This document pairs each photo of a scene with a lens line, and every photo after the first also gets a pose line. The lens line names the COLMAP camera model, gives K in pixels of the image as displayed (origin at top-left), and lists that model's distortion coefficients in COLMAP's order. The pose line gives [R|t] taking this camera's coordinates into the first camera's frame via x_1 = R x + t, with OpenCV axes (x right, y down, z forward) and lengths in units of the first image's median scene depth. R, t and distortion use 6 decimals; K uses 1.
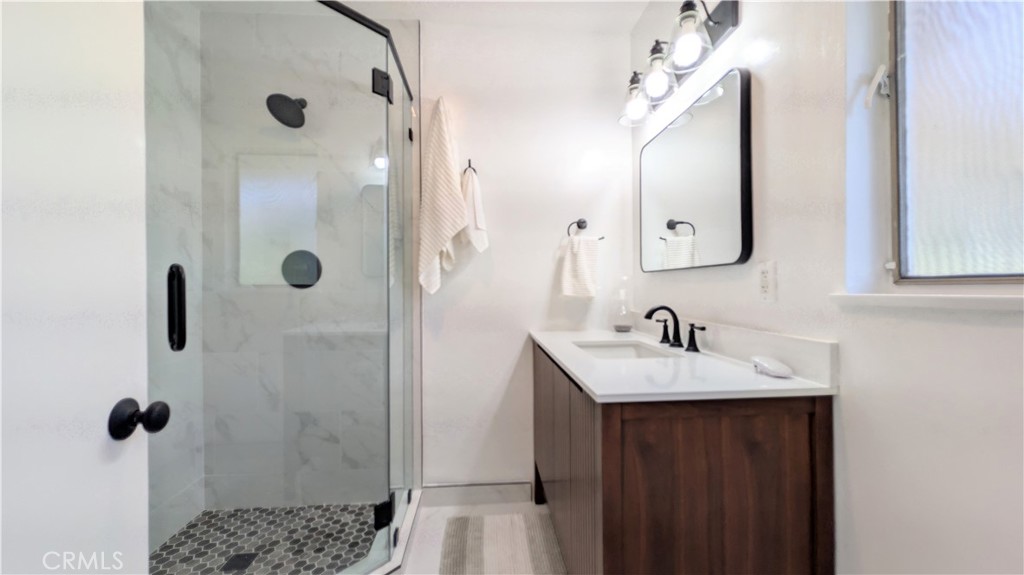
lens RADIAL K [[391.2, 0, 513.8], [0, 391.2, 287.1], [0, 0, 1]] dist [0.002155, 0.000376]
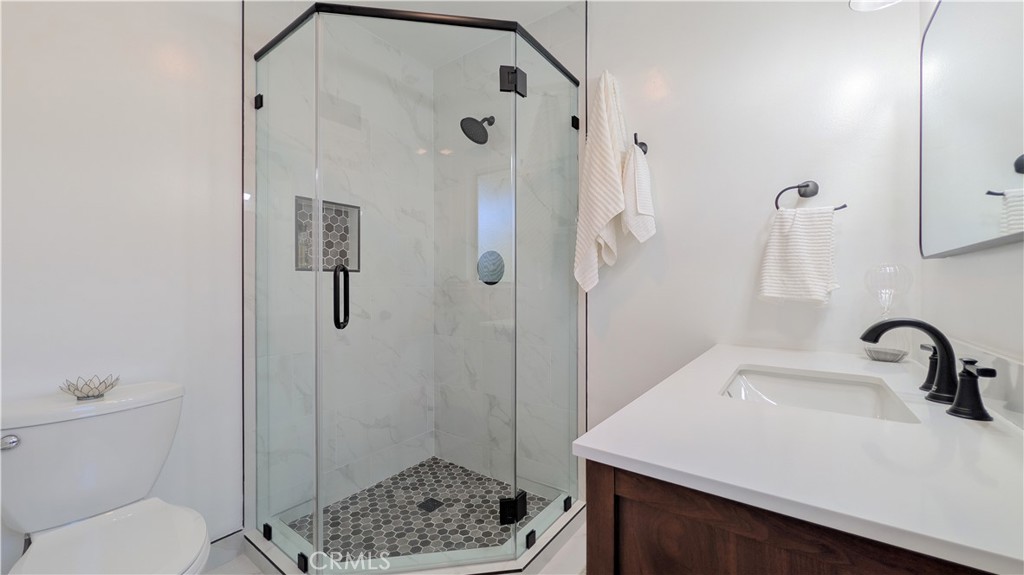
lens RADIAL K [[391.2, 0, 513.5], [0, 391.2, 286.5], [0, 0, 1]] dist [0.002155, 0.000376]
pose [[0.759522, 0.006923, -0.650445, 0.251566], [-0.006157, 0.999975, 0.003453, 0.003937], [0.650452, 0.001382, 0.759546, 0.193737]]
